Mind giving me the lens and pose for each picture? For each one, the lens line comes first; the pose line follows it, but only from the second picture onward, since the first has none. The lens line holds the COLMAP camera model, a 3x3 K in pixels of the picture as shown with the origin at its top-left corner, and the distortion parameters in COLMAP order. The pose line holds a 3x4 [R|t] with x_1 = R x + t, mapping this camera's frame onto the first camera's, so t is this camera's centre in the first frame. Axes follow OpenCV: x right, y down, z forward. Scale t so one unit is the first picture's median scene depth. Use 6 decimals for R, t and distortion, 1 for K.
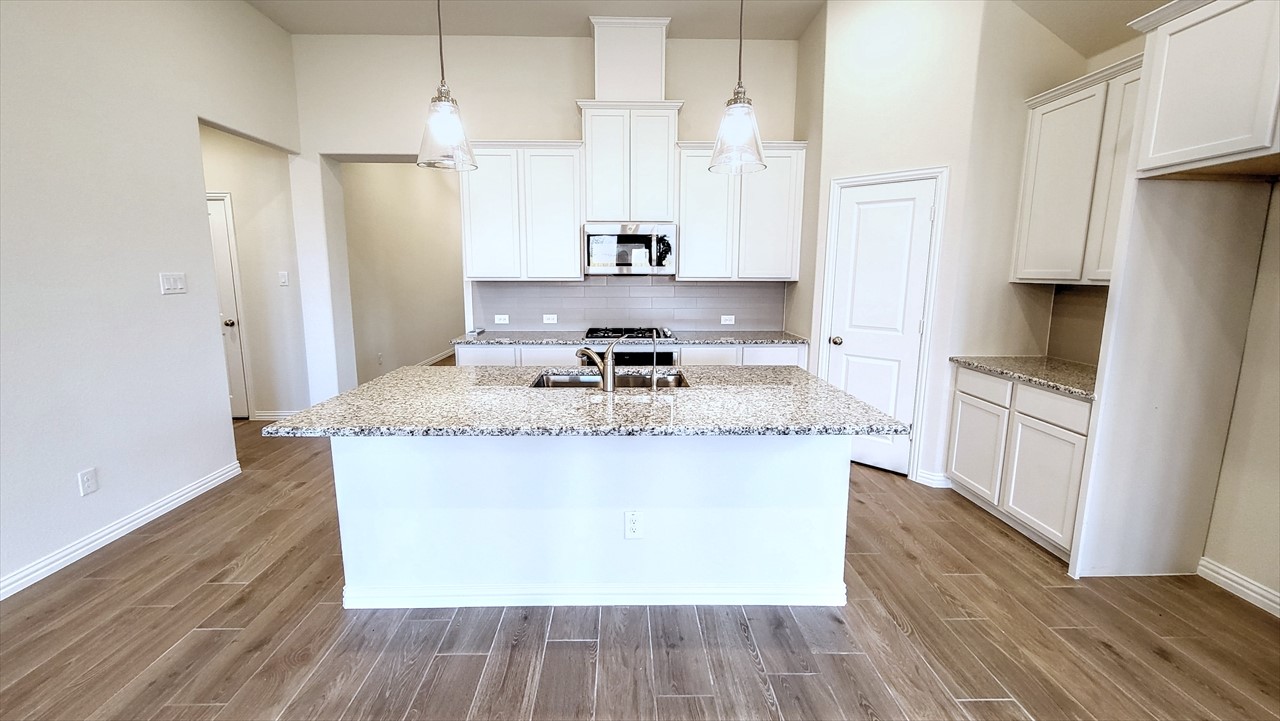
lens RADIAL K [[507.0, 0, 641.6], [0, 507.0, 361.8], [0, 0, 1]] dist [0.016373, -0.000211]
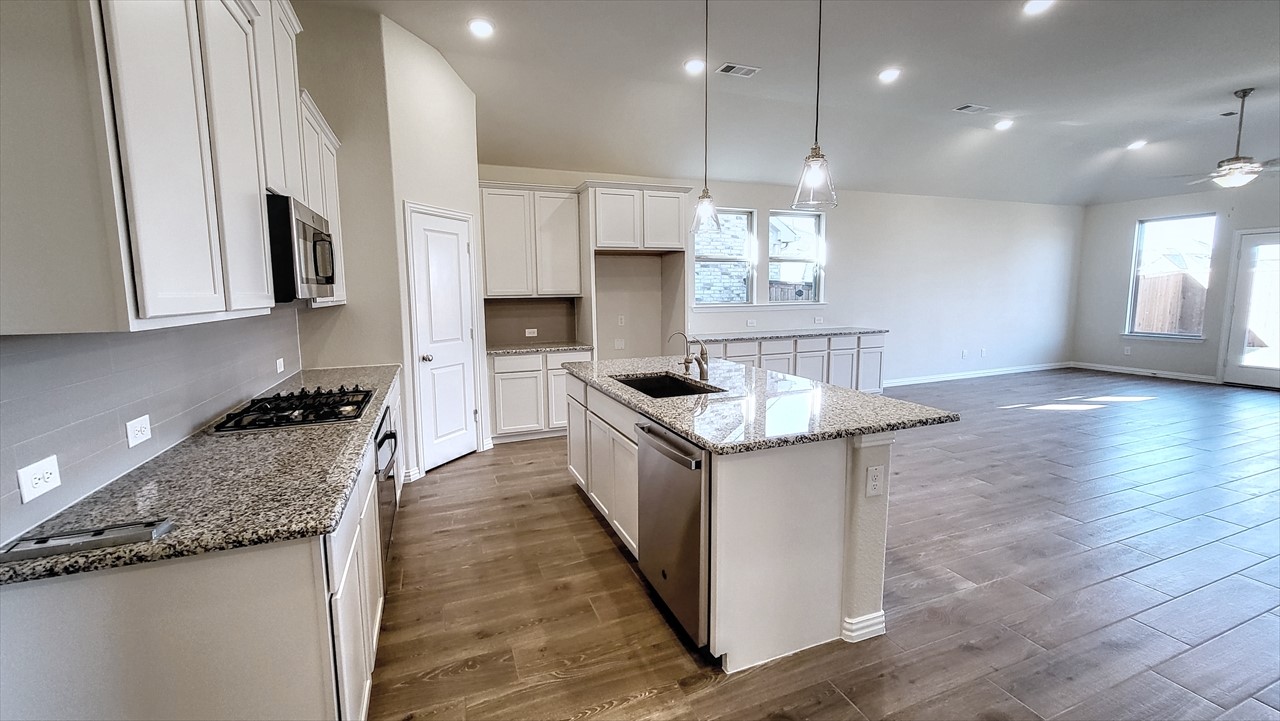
lens RADIAL K [[507.0, 0, 627.3], [0, 507.0, 349.7], [0, 0, 1]] dist [0.016373, -0.000211]
pose [[-0.323407, -0.105959, 0.940309, -1.120725], [0.176142, 0.969602, 0.169842, -0.249764], [-0.929721, 0.220556, -0.294912, 1.423535]]
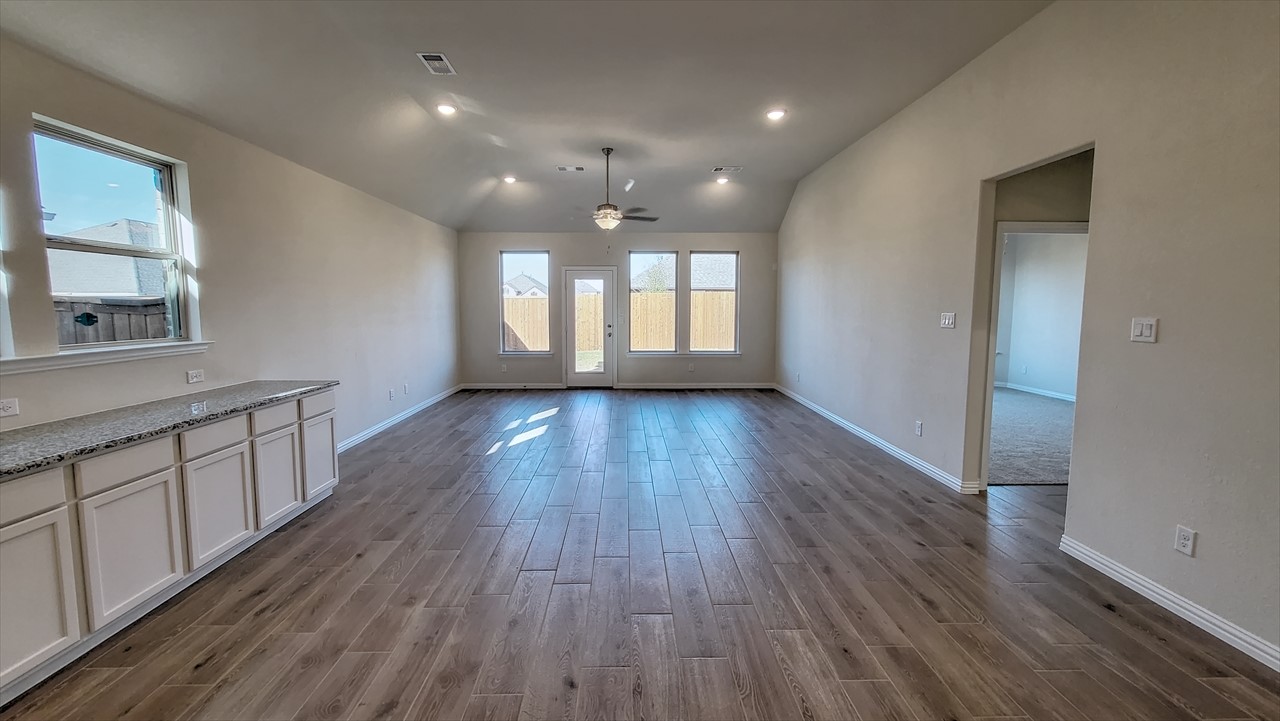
lens RADIAL K [[507.0, 0, 616.1], [0, 507.0, 345.1], [0, 0, 1]] dist [0.016373, -0.000211]
pose [[-0.999509, -0.000387, 0.031317, -0.068593], [0.007520, 0.967706, 0.251968, -0.179054], [-0.030403, 0.252080, -0.967229, 0.916484]]
